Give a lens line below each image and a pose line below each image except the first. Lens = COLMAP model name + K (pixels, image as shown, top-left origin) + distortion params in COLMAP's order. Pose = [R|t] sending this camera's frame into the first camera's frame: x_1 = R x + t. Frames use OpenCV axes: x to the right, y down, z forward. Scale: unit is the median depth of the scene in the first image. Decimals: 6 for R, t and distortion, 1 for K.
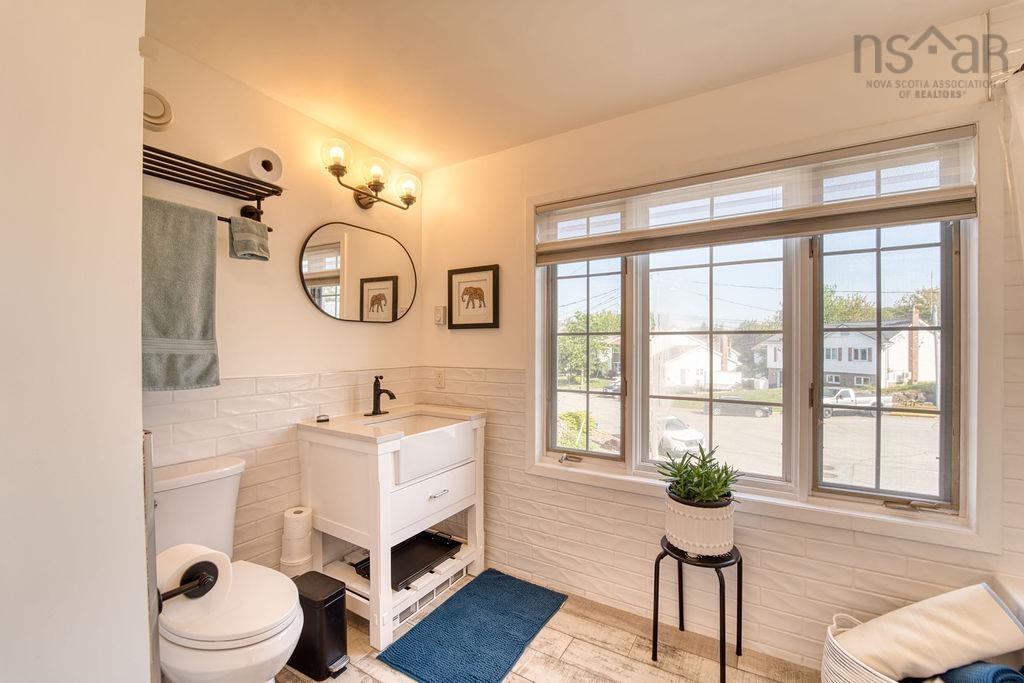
lens RADIAL K [[423.8, 0, 513.6], [0, 423.8, 350.8], [0, 0, 1]] dist [-0.017882, 0.000139]
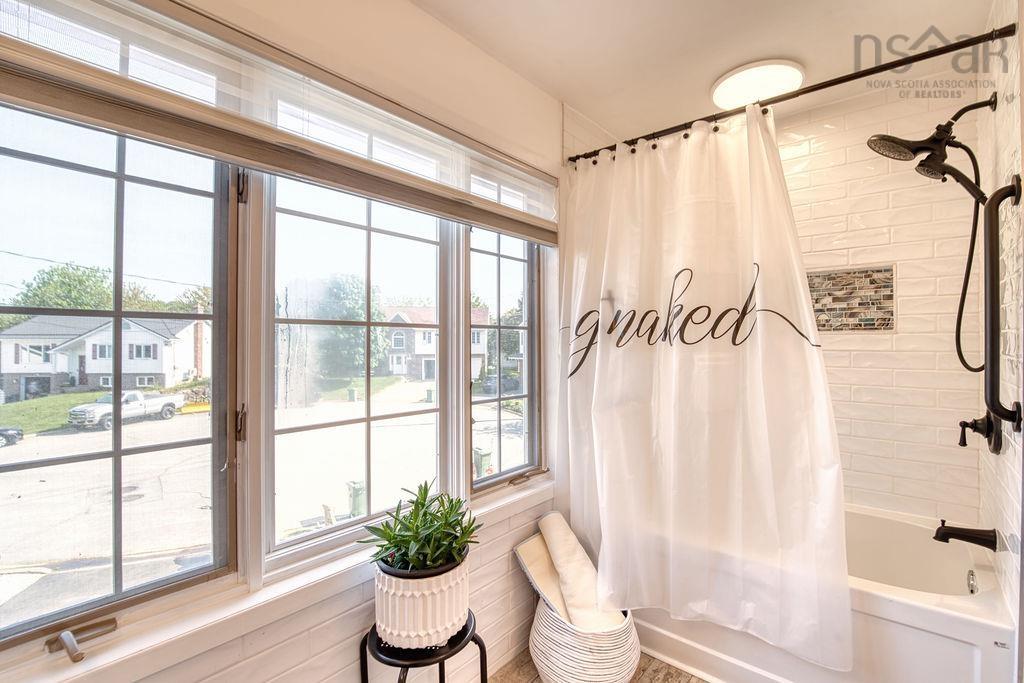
lens RADIAL K [[460.8, 0, 512.0], [0, 460.8, 341.5], [0, 0, 1]] dist [-0.022850, -0.000198]
pose [[0.105369, 0.003567, 0.994427, -0.057358], [0.008934, 0.999950, -0.004534, -0.001304], [-0.994393, 0.009362, 0.105332, 0.146374]]
